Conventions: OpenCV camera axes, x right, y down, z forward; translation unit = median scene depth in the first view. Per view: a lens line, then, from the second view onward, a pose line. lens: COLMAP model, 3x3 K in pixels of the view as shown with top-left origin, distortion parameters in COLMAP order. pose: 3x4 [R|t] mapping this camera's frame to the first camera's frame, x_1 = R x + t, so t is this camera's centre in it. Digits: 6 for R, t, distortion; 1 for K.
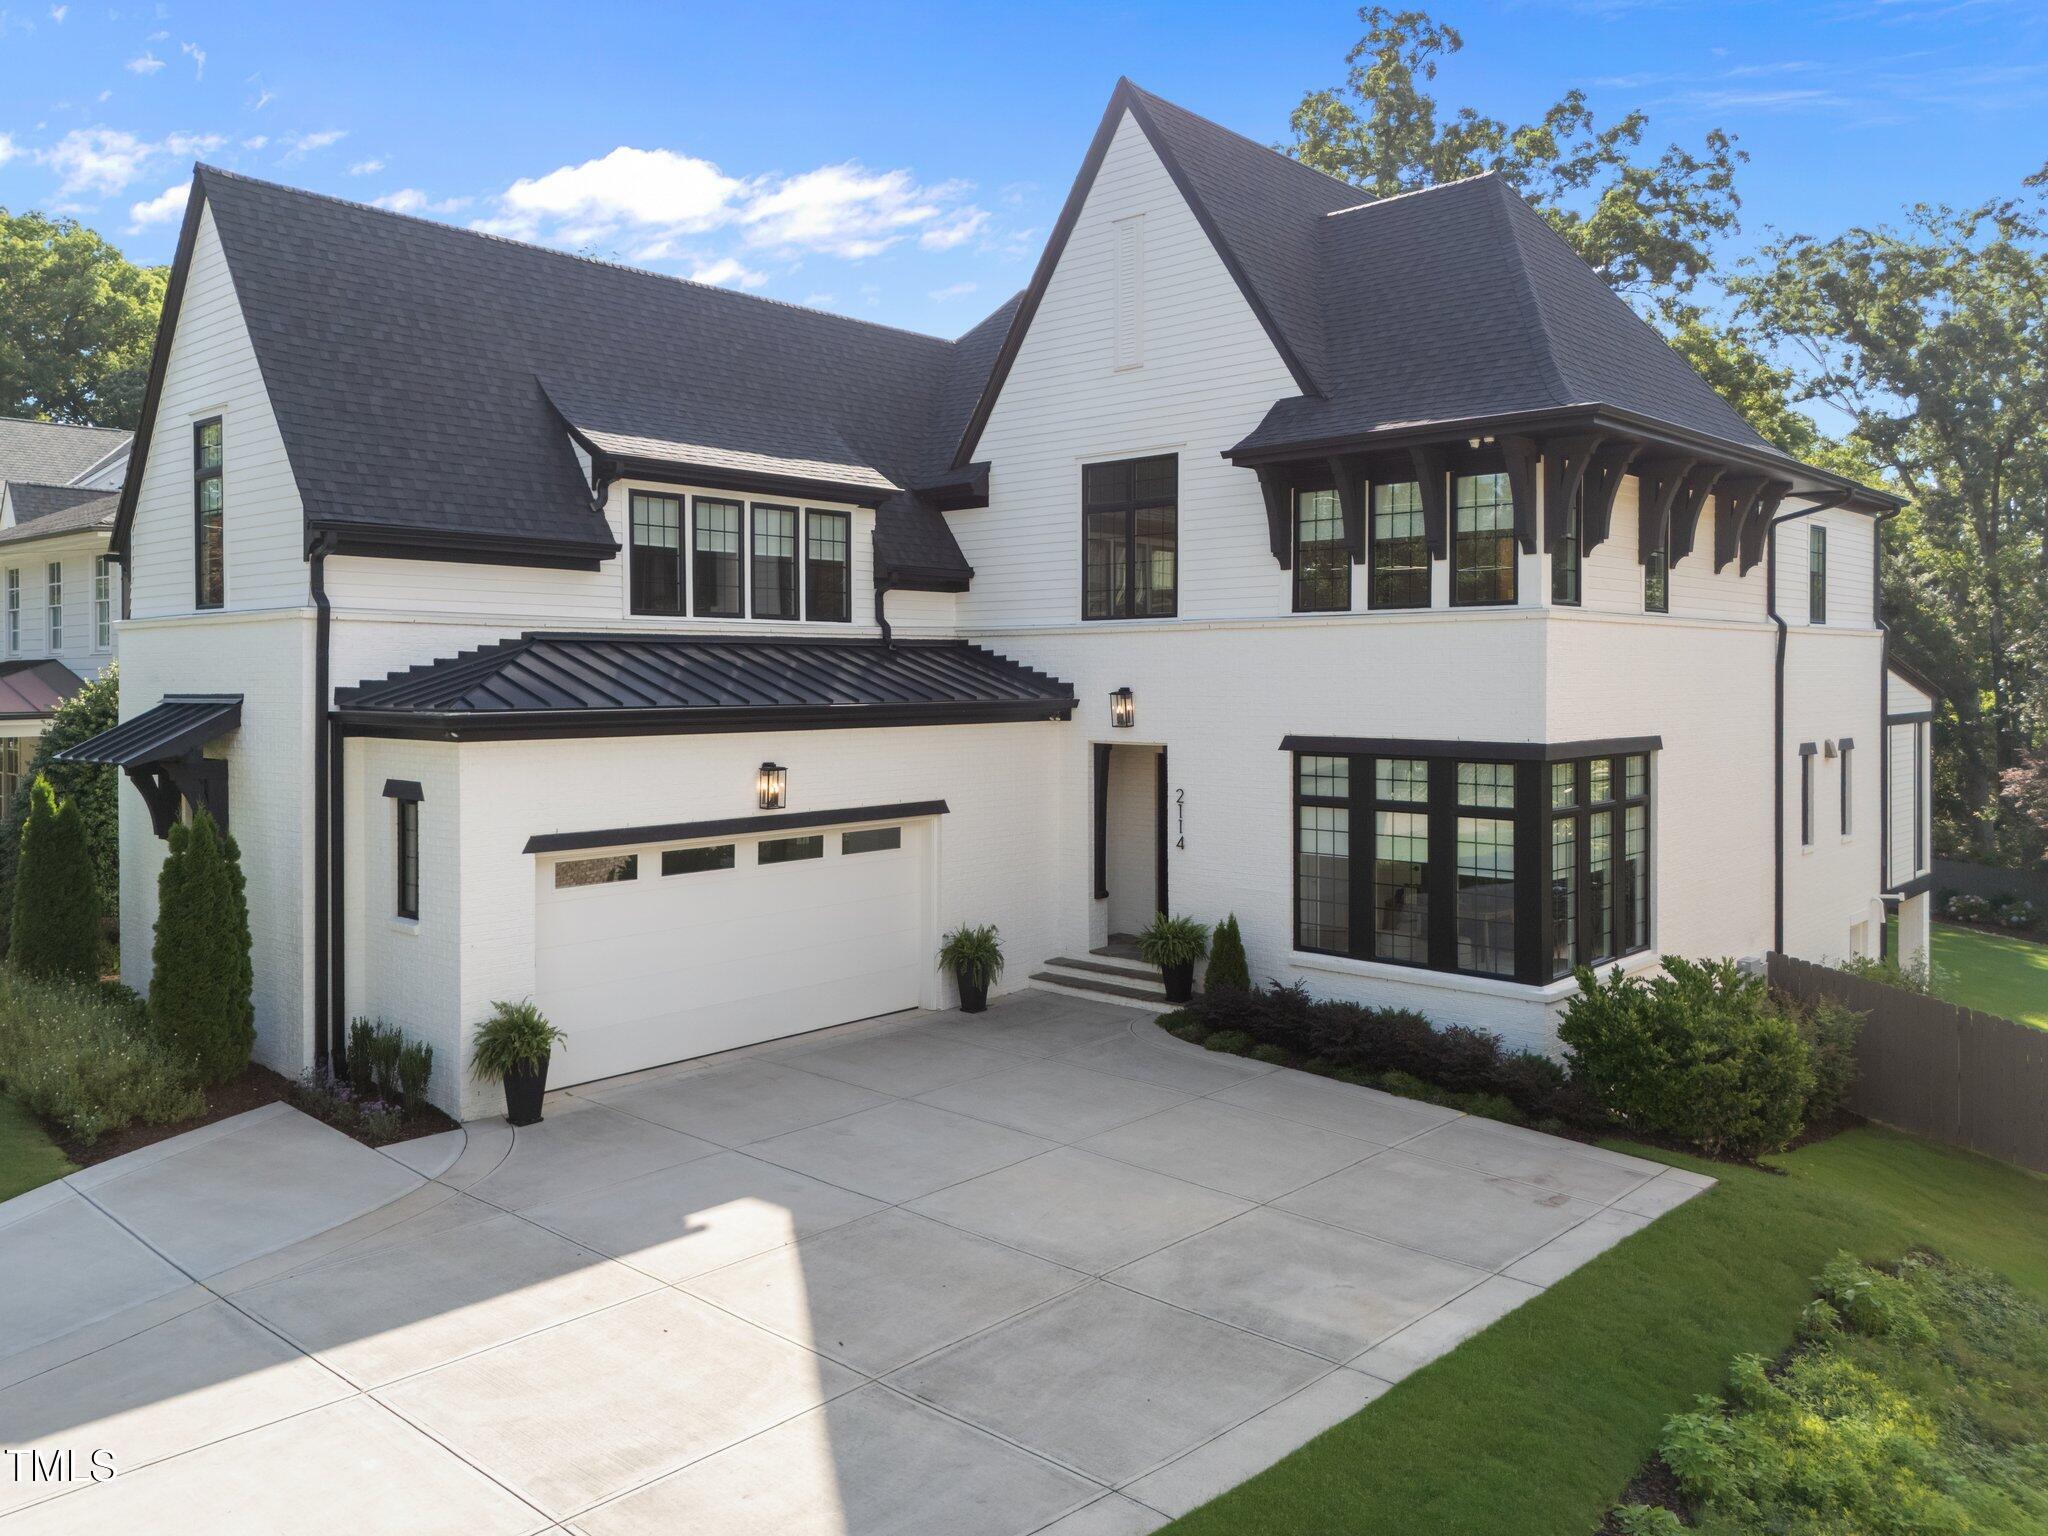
lens RADIAL K [[1489.4, 0, 1015.3], [0, 1489.4, 746.4], [0, 0, 1]] dist [0.036609, -0.019639]
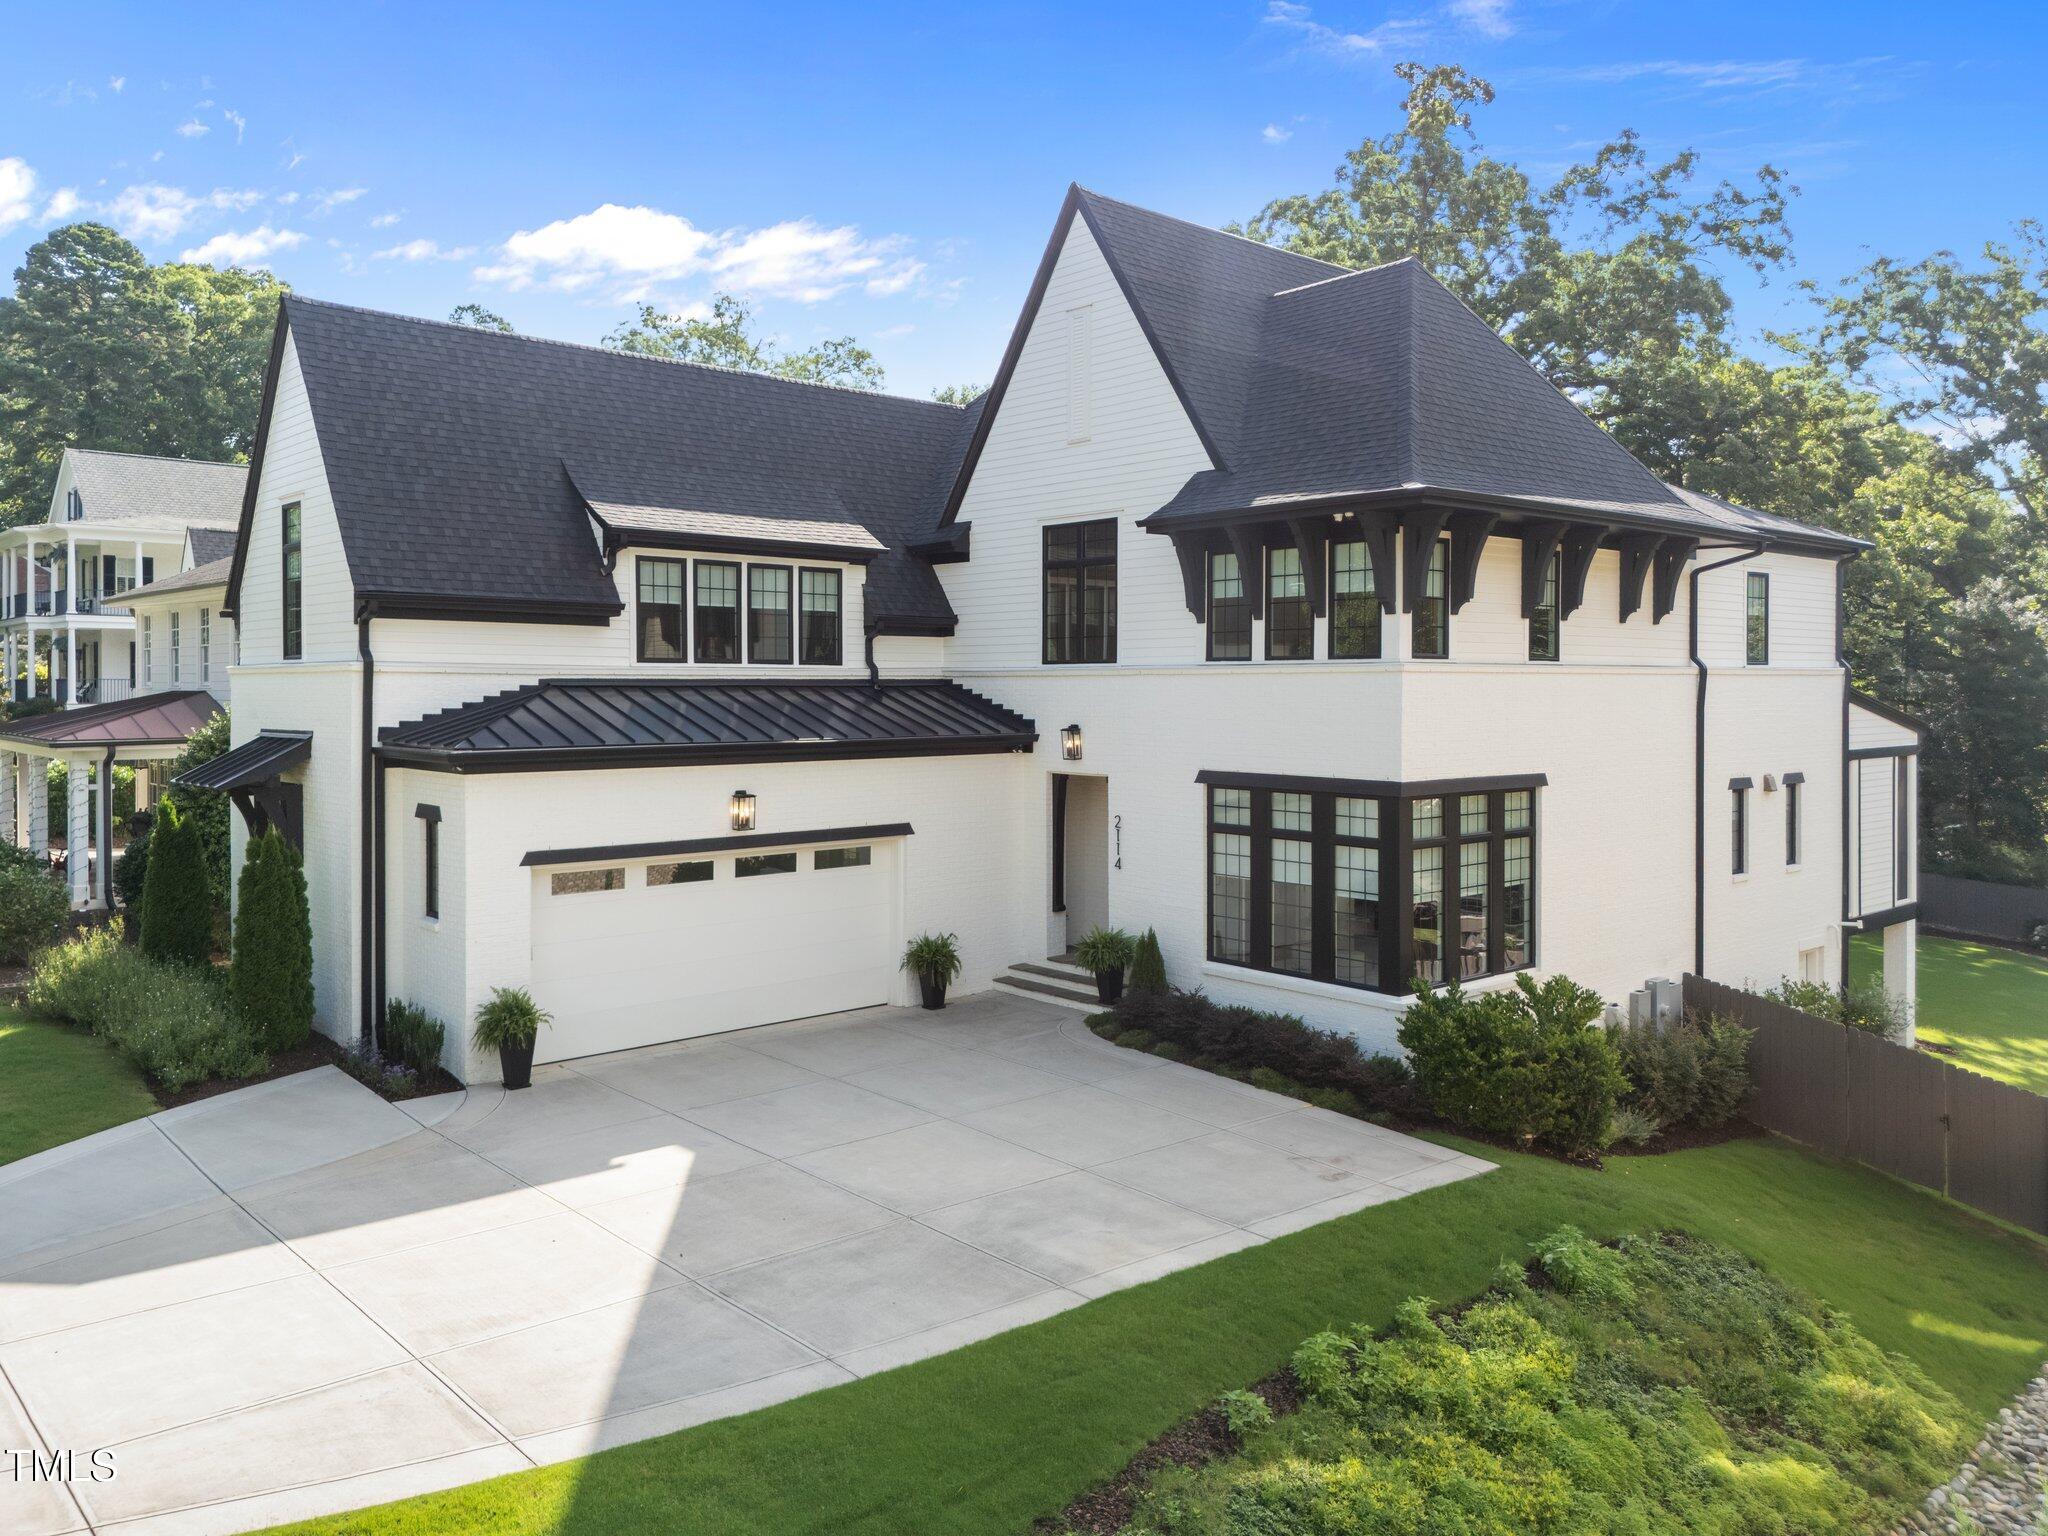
lens RADIAL K [[1489.4, 0, 1026.9], [0, 1489.4, 763.5], [0, 0, 1]] dist [0.036609, -0.019639]
pose [[0.994517, 0.008461, -0.104231, 0.172431], [-0.007911, 0.999952, 0.005695, -0.018245], [0.104274, -0.004839, 0.994537, -0.136539]]
